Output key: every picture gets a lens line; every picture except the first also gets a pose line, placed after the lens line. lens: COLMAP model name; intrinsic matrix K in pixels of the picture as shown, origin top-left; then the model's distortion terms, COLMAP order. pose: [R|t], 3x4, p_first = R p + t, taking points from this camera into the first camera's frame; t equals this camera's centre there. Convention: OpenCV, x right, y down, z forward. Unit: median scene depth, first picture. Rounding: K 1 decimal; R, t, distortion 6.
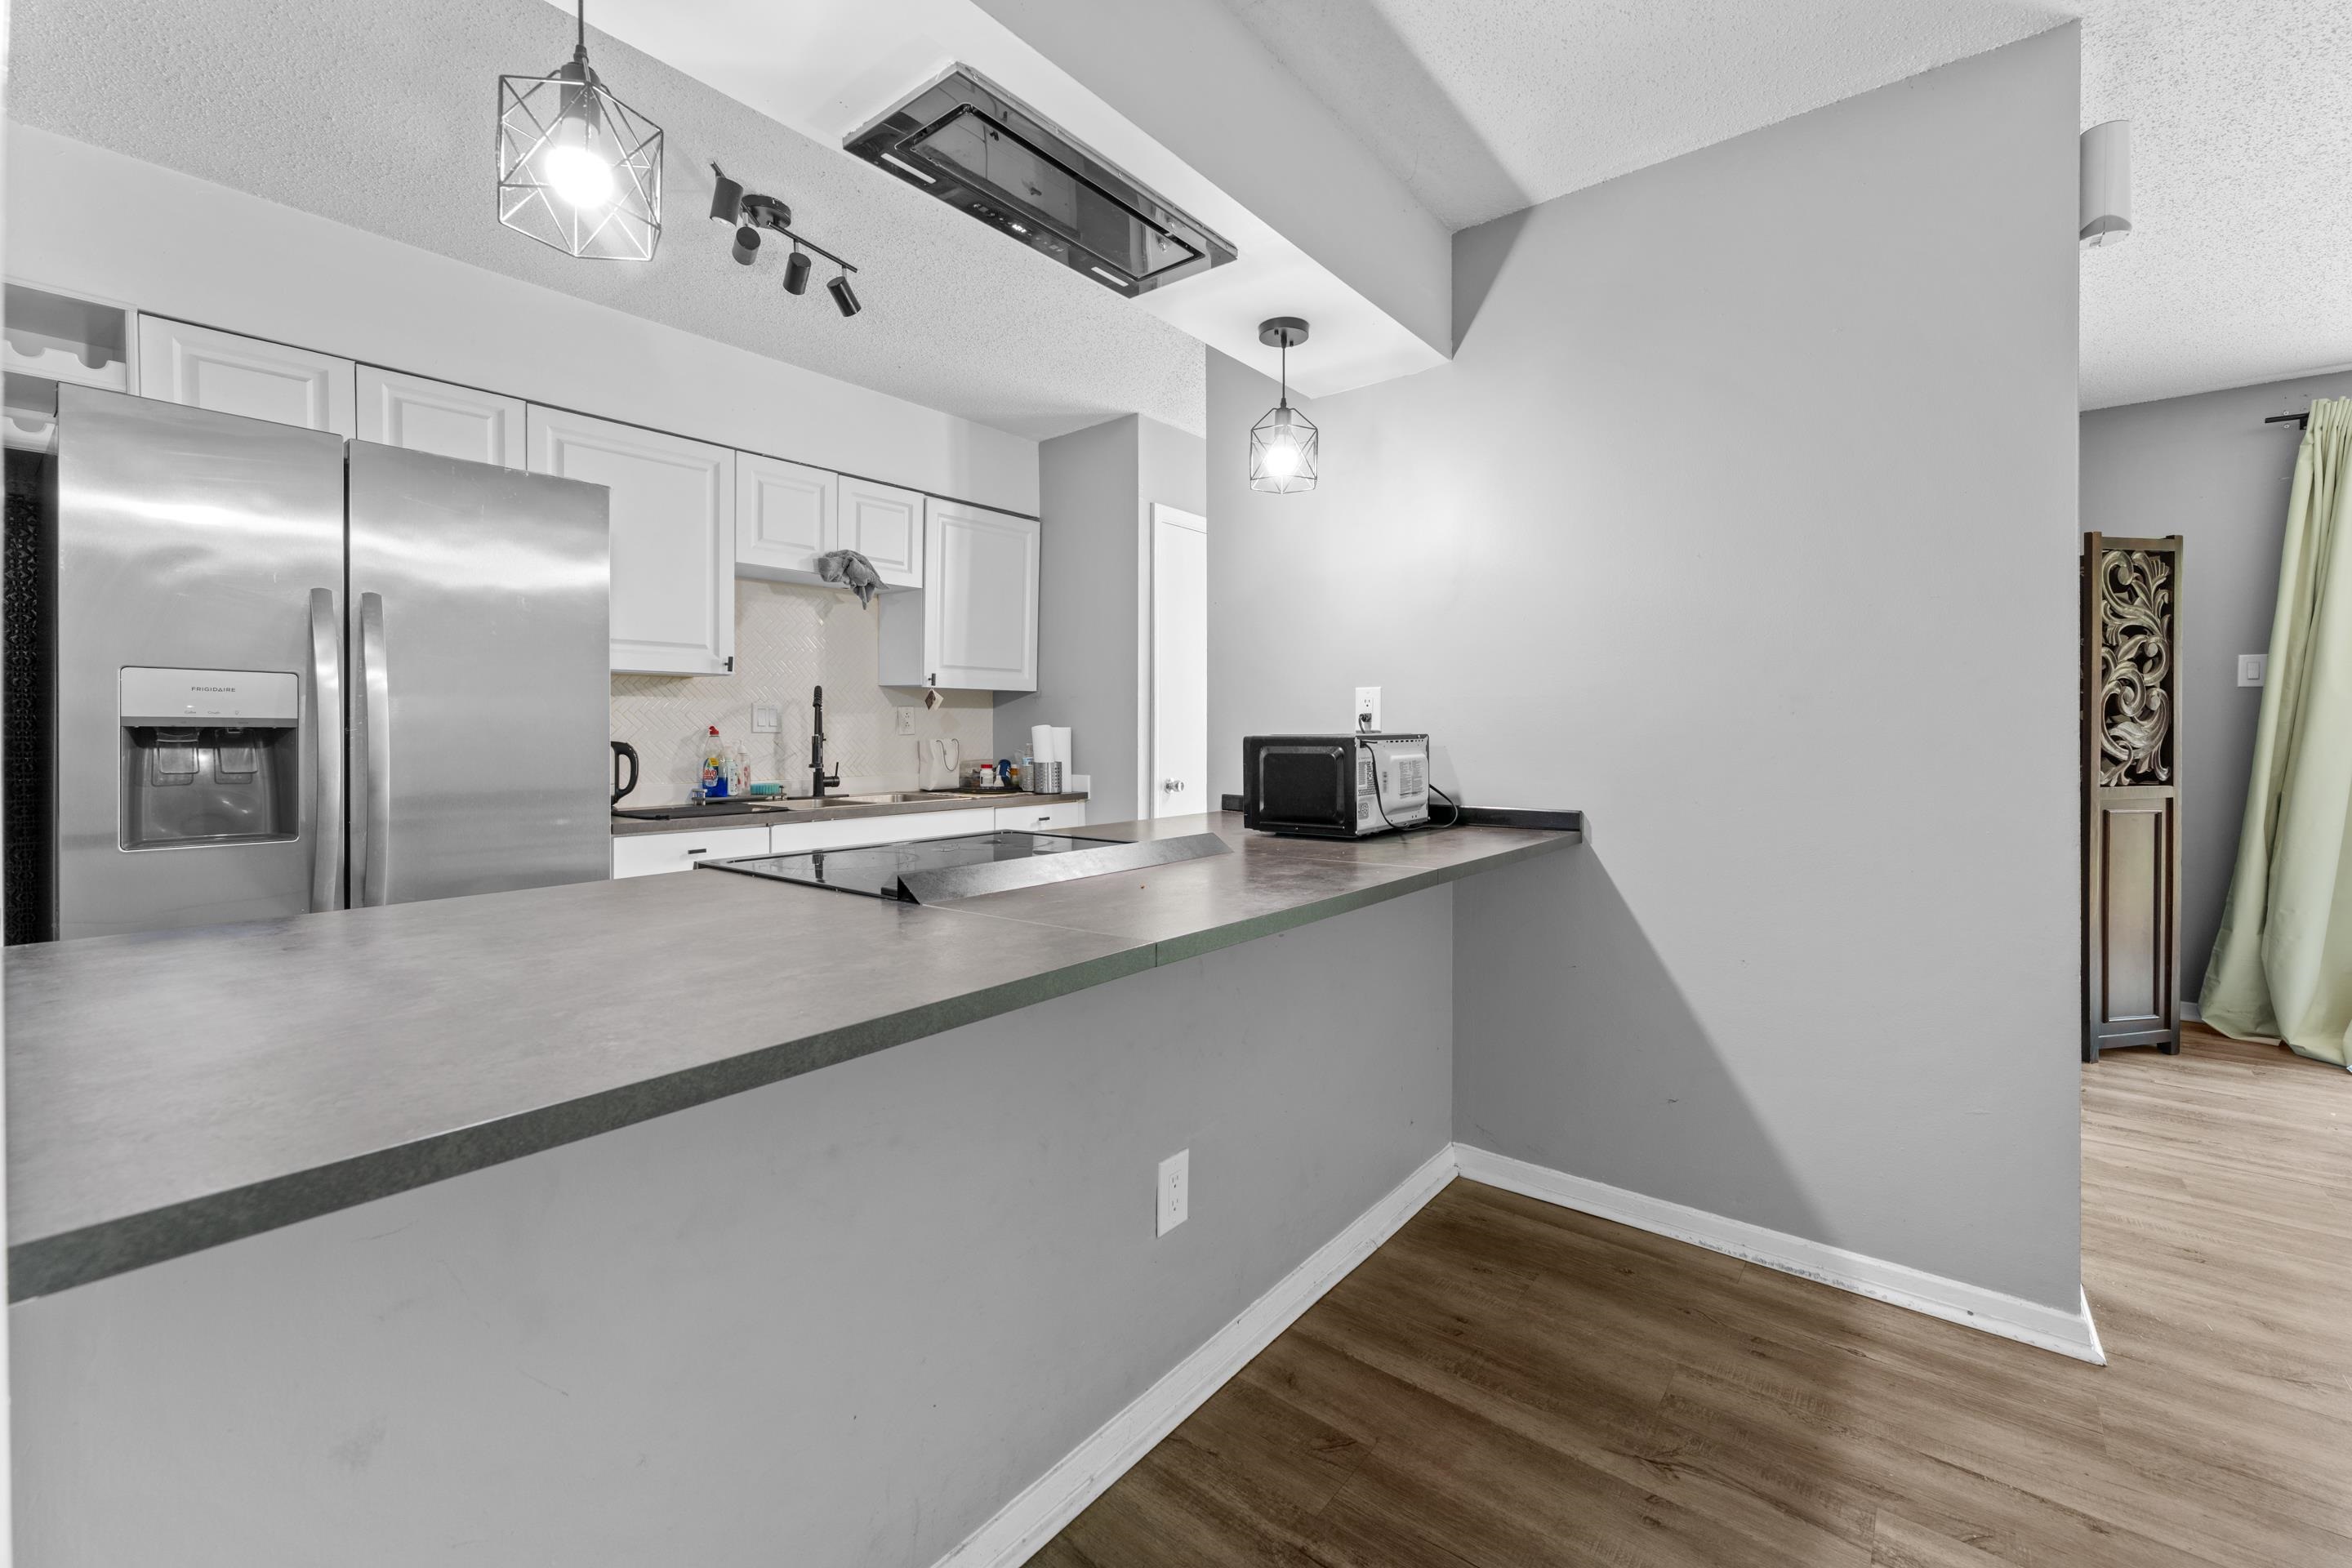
lens RADIAL K [[957.7, 0, 1180.3], [0, 957.7, 740.3], [0, 0, 1]] dist [-0.001808, -0.000286]
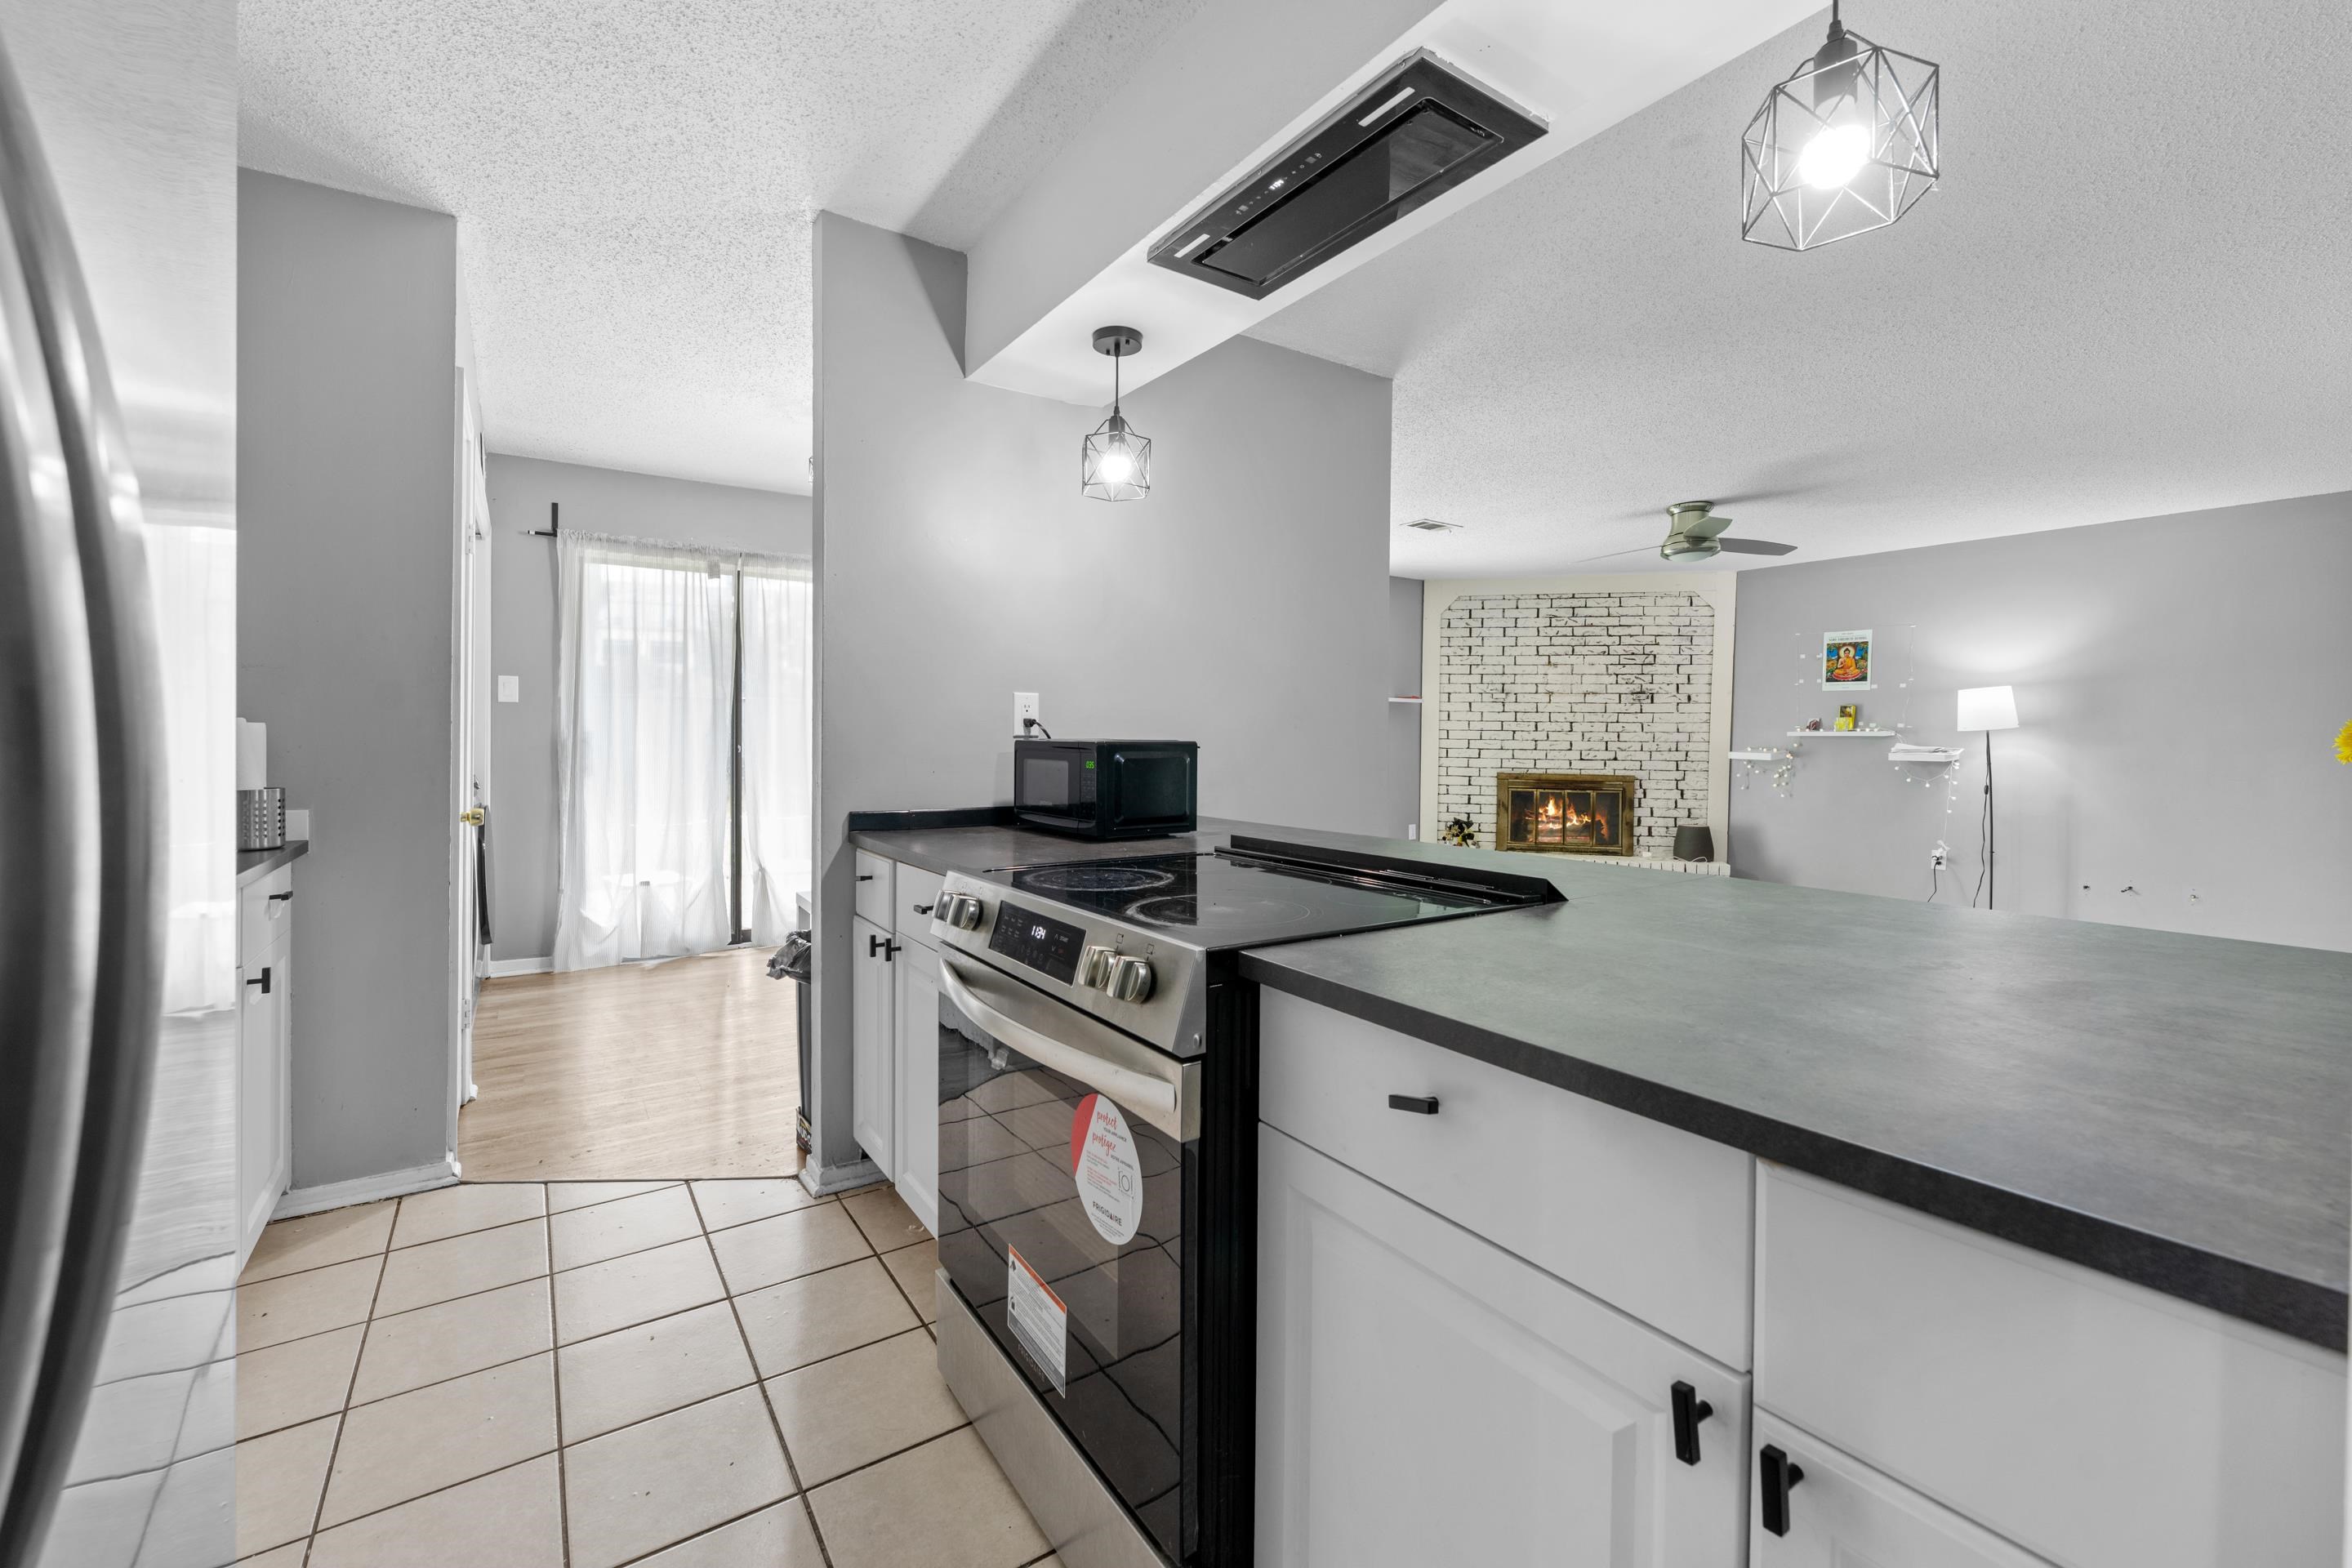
lens RADIAL K [[963.9, 0, 1143.1], [0, 963.9, 749.3], [0, 0, 1]] dist [0.000078, -0.000007]
pose [[0.313510, -0.008187, 0.949549, -0.602291], [0.000311, 0.999964, 0.008519, -0.004261], [-0.949585, -0.002375, 0.313502, 0.465115]]
